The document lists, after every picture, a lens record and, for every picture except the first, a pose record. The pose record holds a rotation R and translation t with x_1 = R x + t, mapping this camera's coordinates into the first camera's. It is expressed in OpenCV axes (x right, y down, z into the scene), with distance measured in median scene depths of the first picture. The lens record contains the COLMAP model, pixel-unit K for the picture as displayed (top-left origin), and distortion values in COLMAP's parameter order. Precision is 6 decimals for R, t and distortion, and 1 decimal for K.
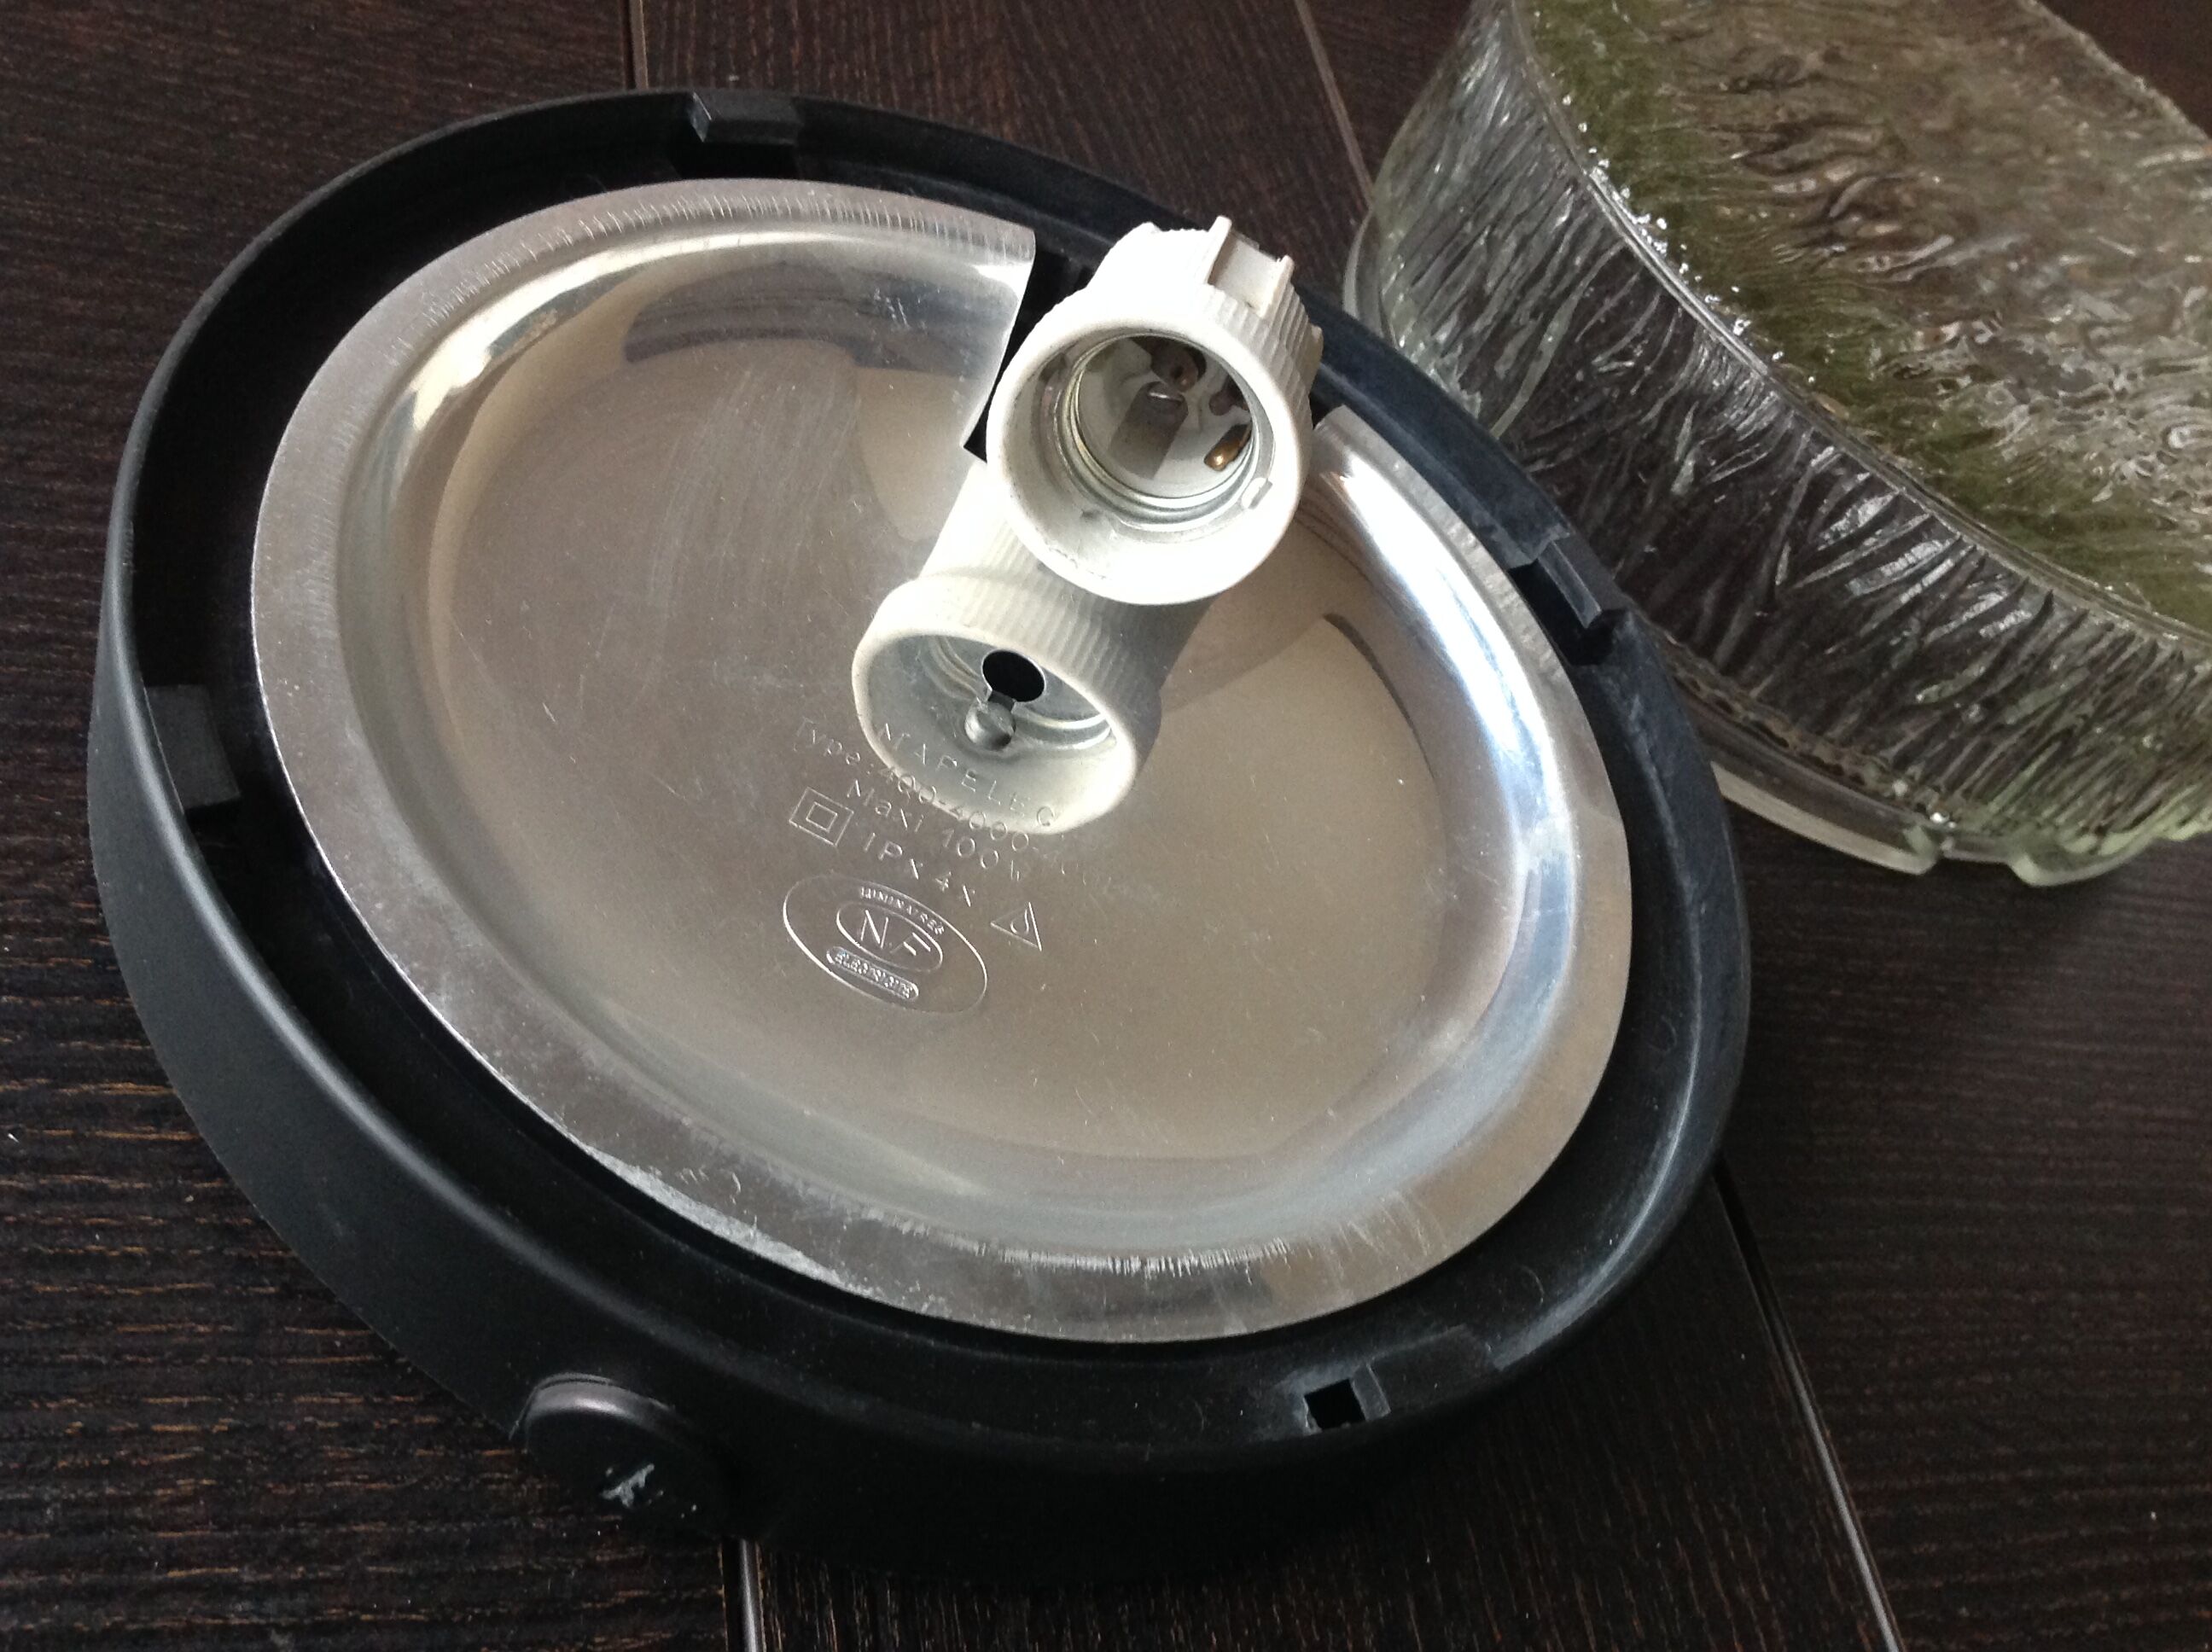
lens RADIAL K [[2229.9, 0, 1106.0], [0, 2229.9, 826.0], [0, 0, 1]] dist [0.075864, -0.198778]
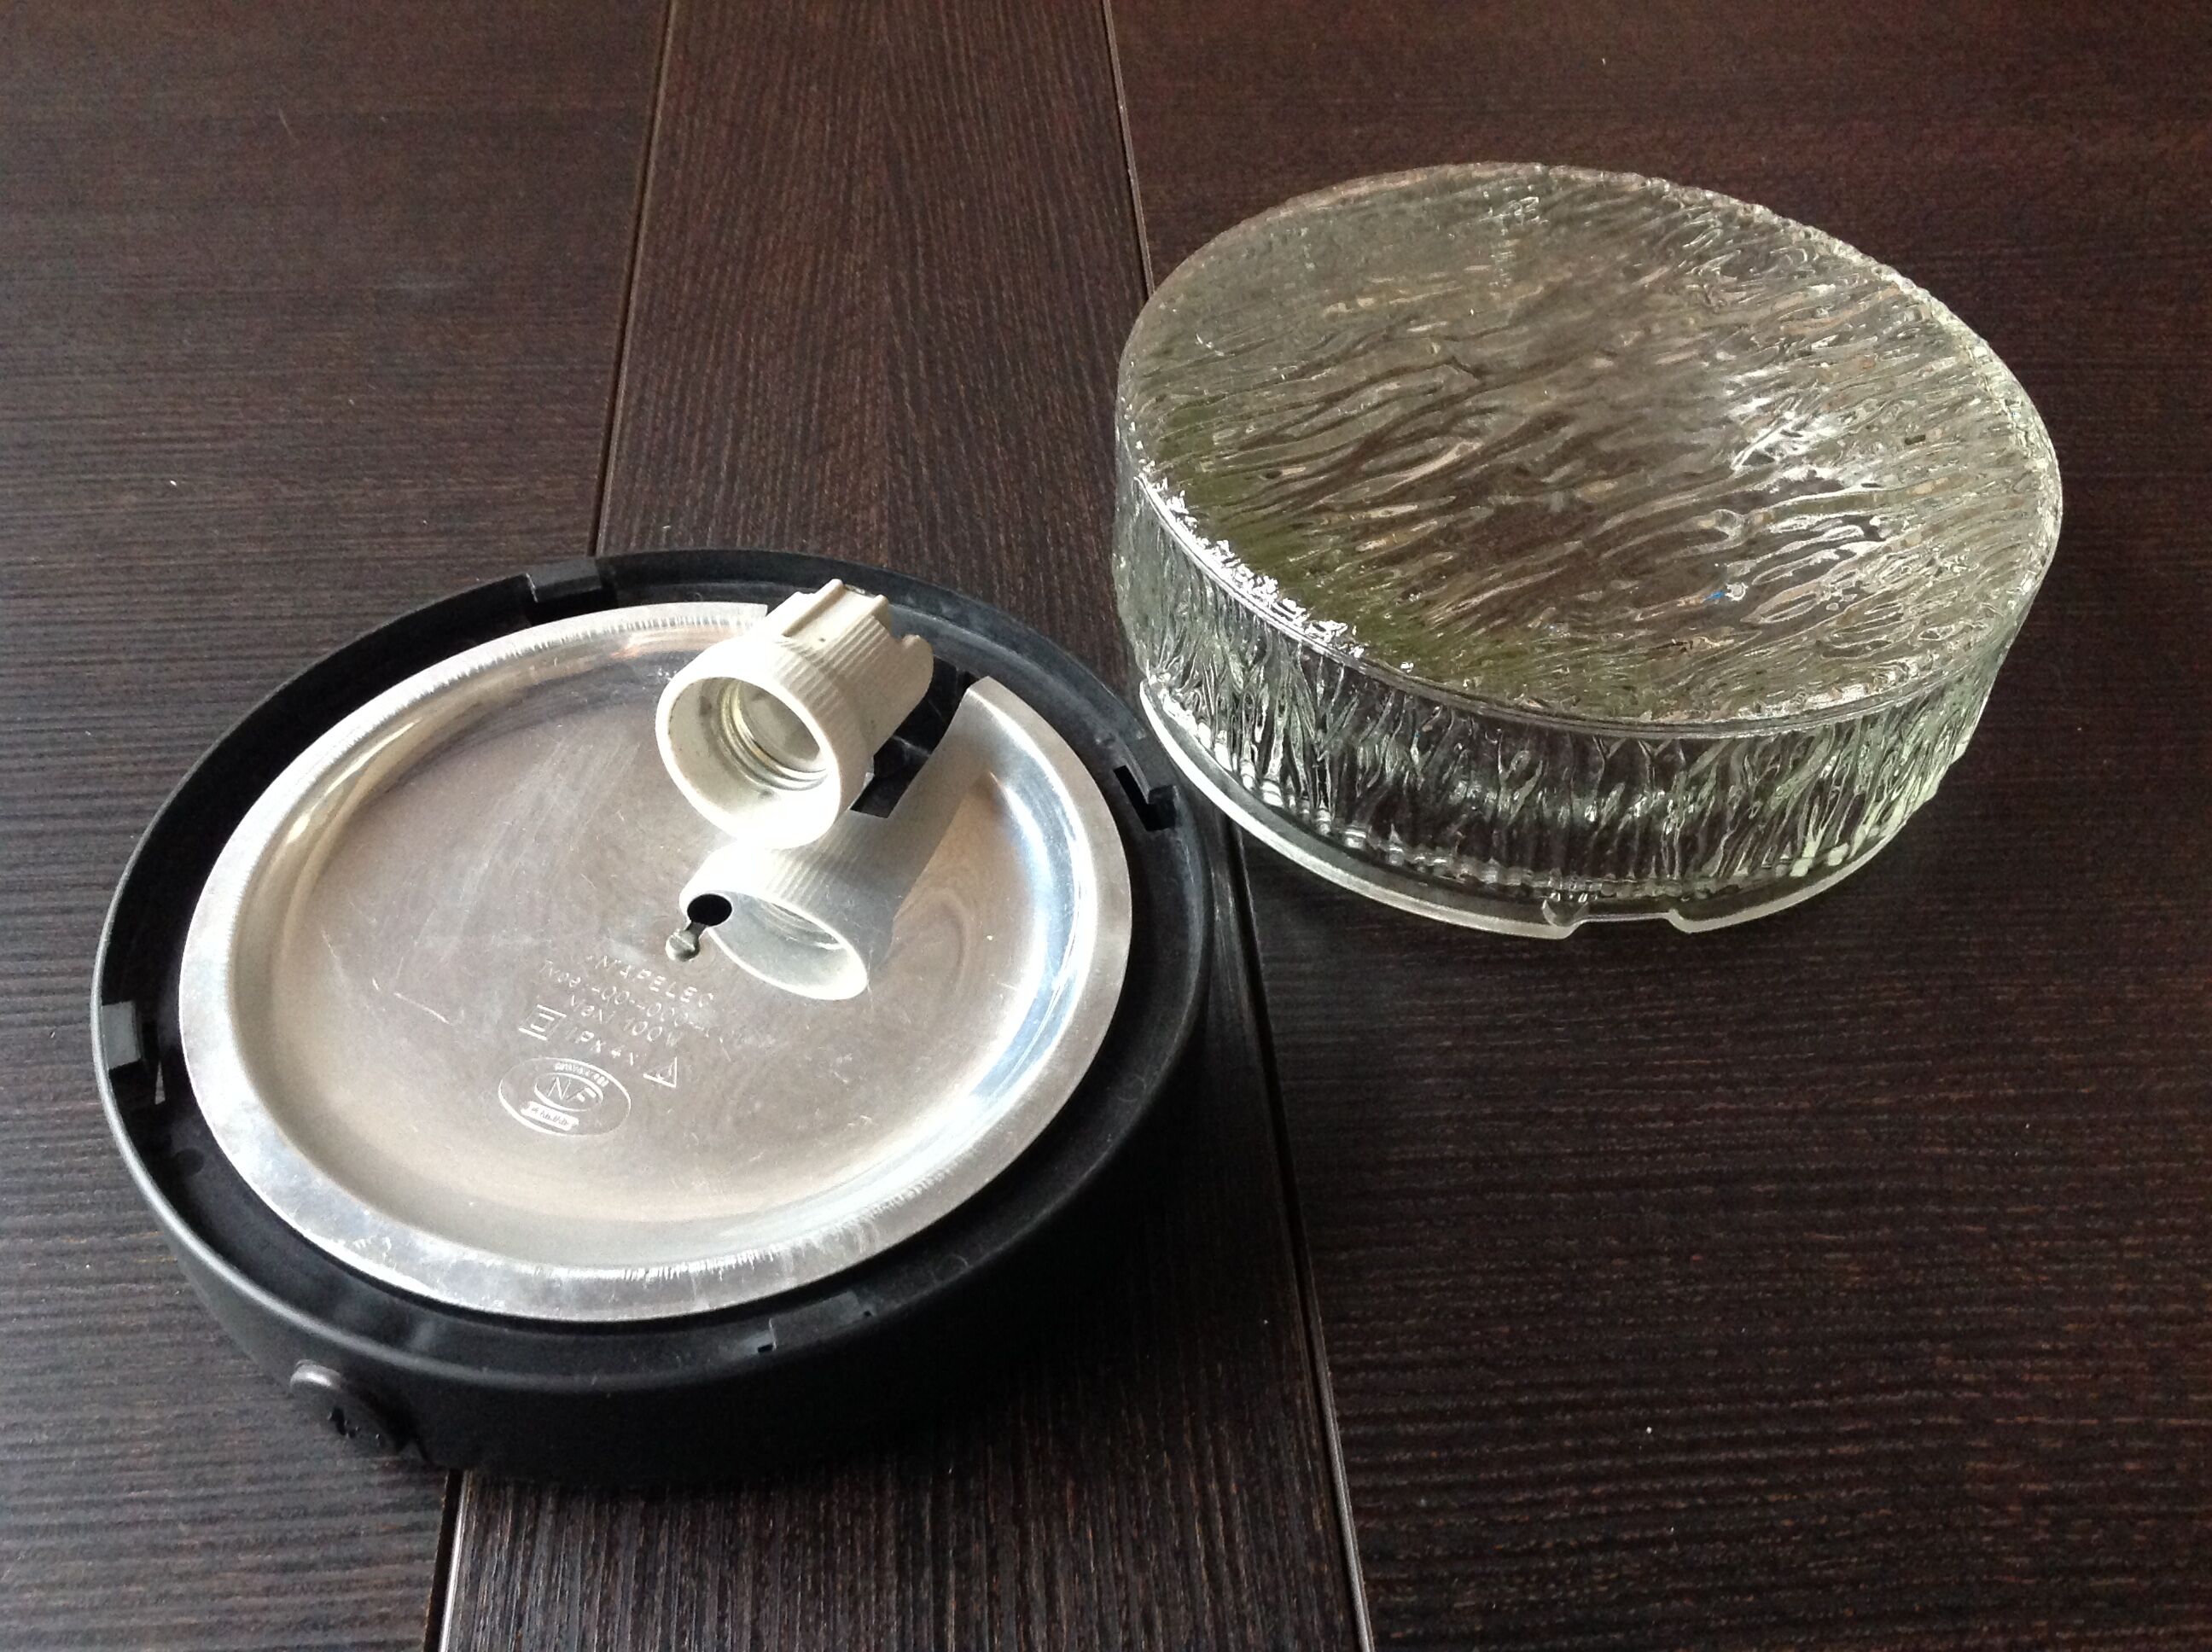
lens RADIAL K [[2229.9, 0, 1106.0], [0, 2229.9, 826.0], [0, 0, 1]] dist [0.075864, -0.198778]
pose [[0.923135, -0.173539, -0.343082, 0.899685], [0.138394, 0.982508, -0.124598, 0.124448], [0.358704, 0.067540, 0.931005, -0.380414]]
